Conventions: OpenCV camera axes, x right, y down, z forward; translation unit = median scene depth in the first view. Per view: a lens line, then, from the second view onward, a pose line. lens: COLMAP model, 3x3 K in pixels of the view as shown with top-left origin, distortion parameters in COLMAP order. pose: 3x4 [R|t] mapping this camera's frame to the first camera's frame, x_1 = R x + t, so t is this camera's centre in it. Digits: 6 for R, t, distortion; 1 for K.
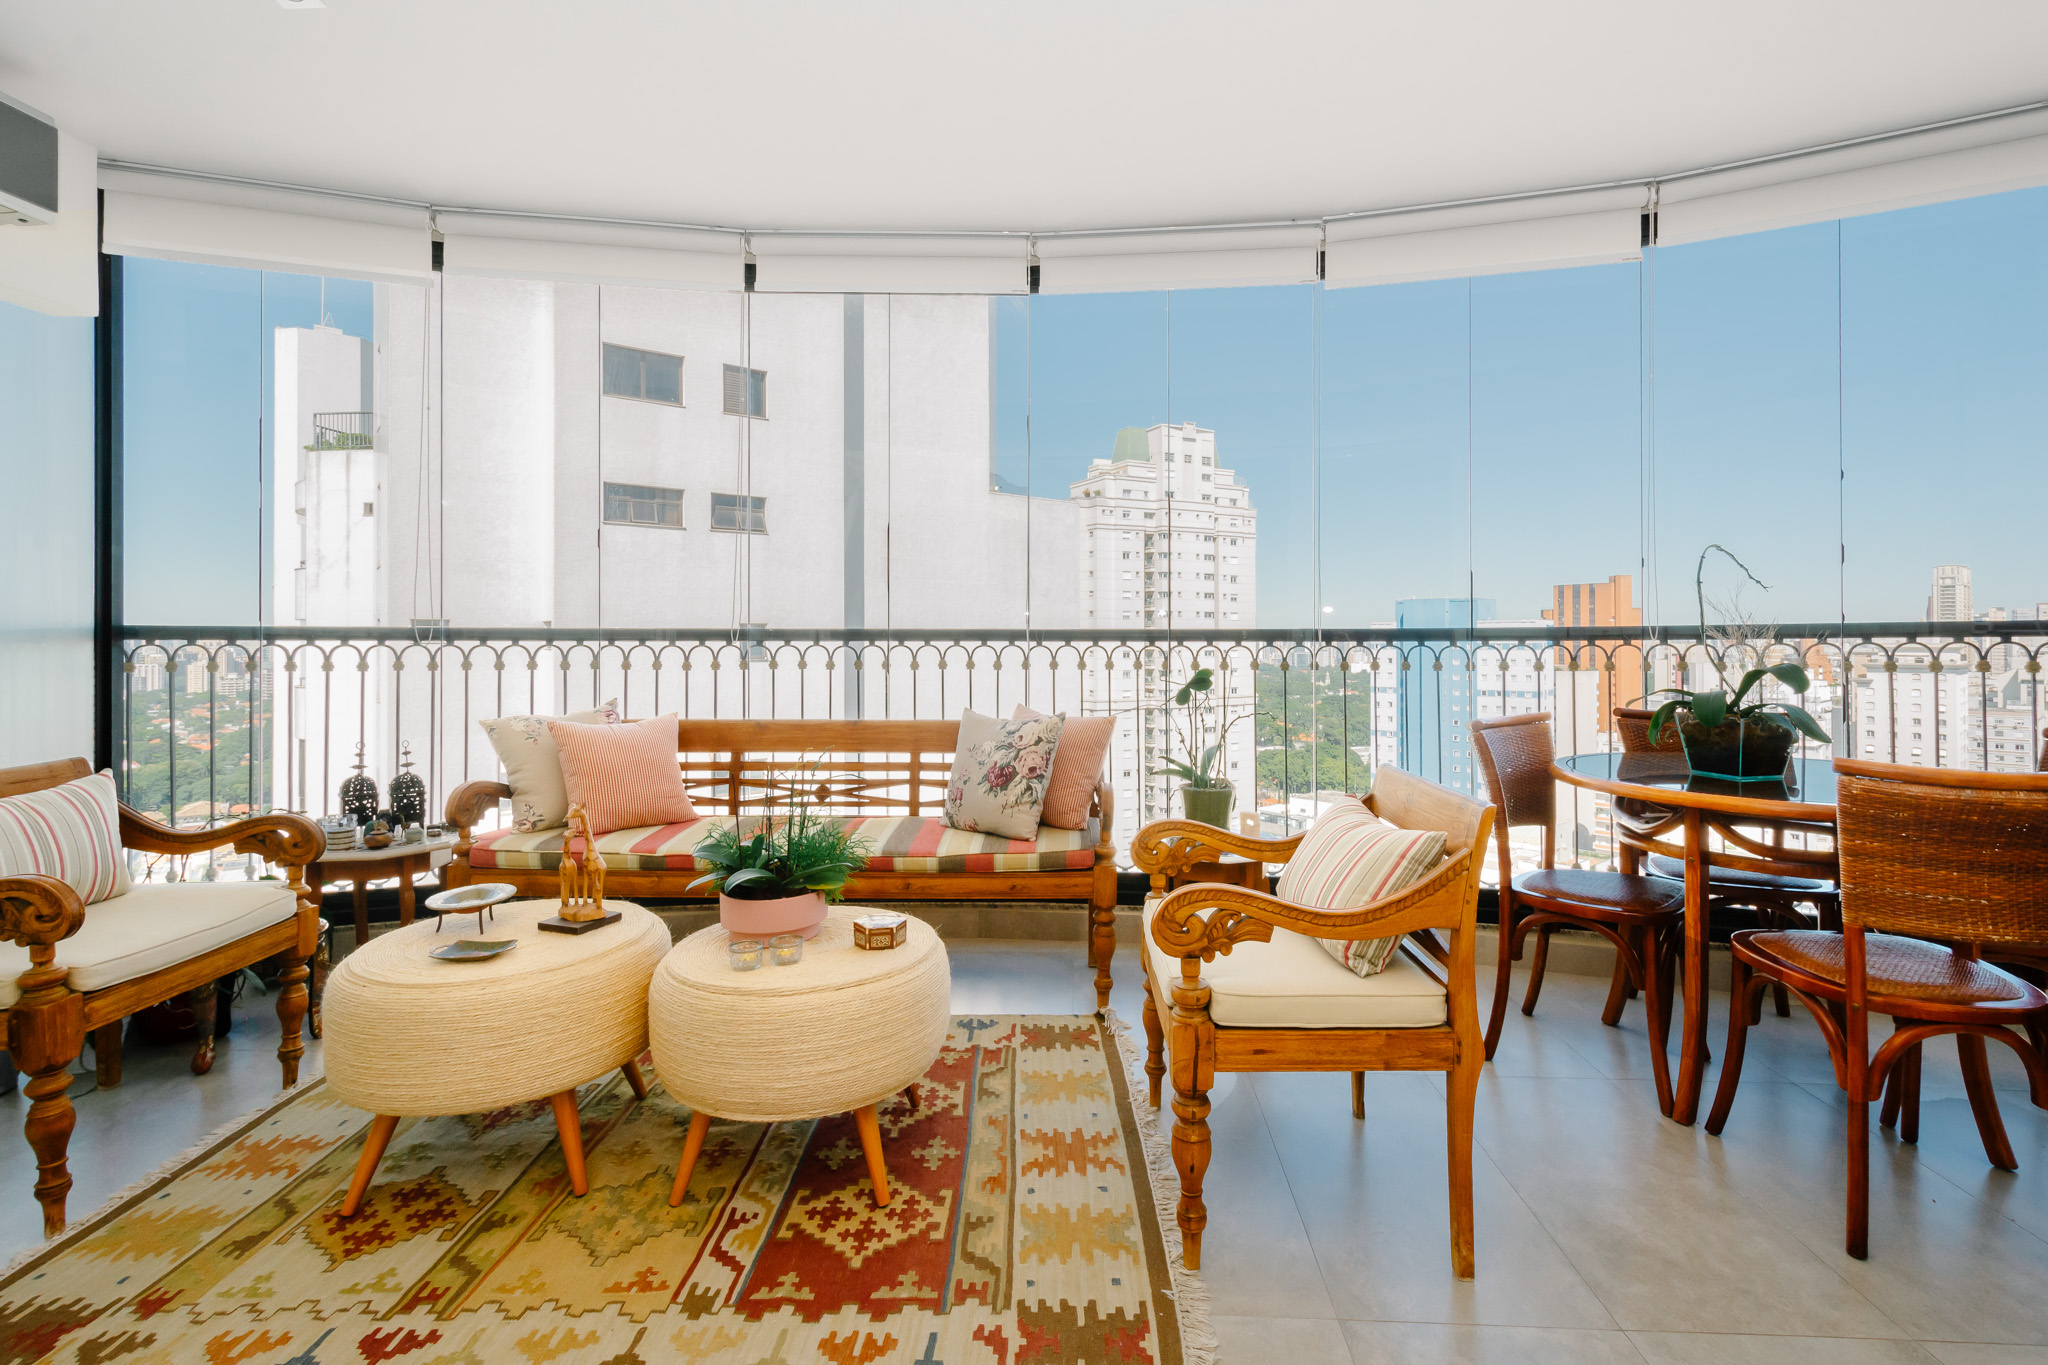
lens RADIAL K [[927.5, 0, 1048.2], [0, 927.5, 638.8], [0, 0, 1]] dist [0.007261, 0.000212]
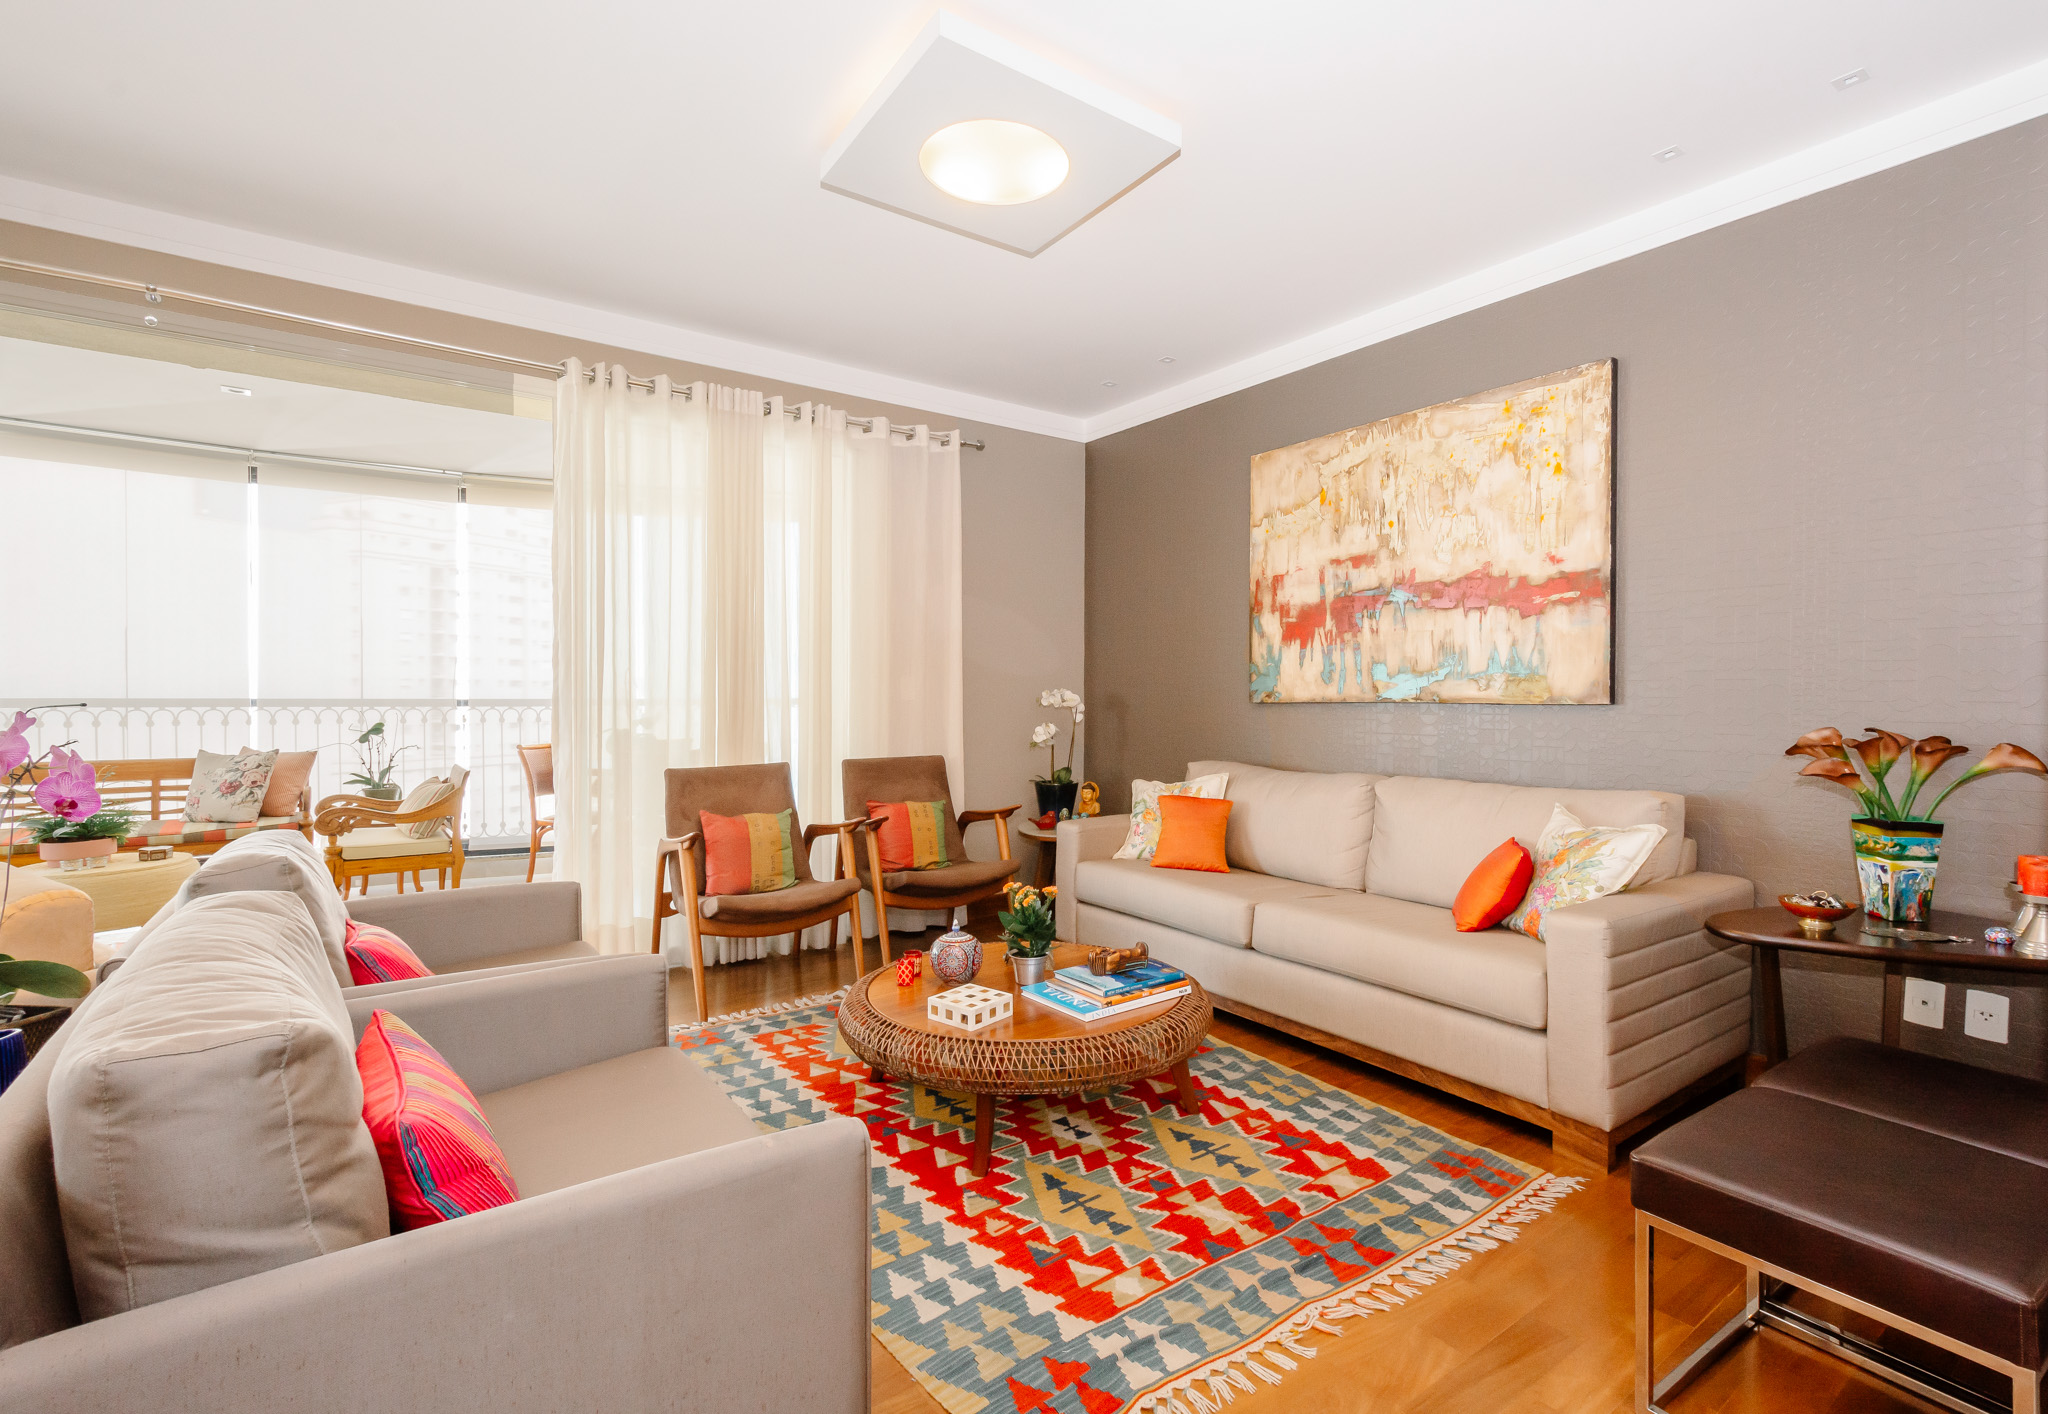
lens RADIAL K [[954.8, 0, 1039.4], [0, 954.8, 711.8], [0, 0, 1]] dist [0.004400, 0.000131]
pose [[0.788167, -0.007903, 0.615411, 0.037275], [-0.006538, 0.999754, 0.021211, -0.036340], [-0.615427, -0.020742, 0.787921, -1.246628]]
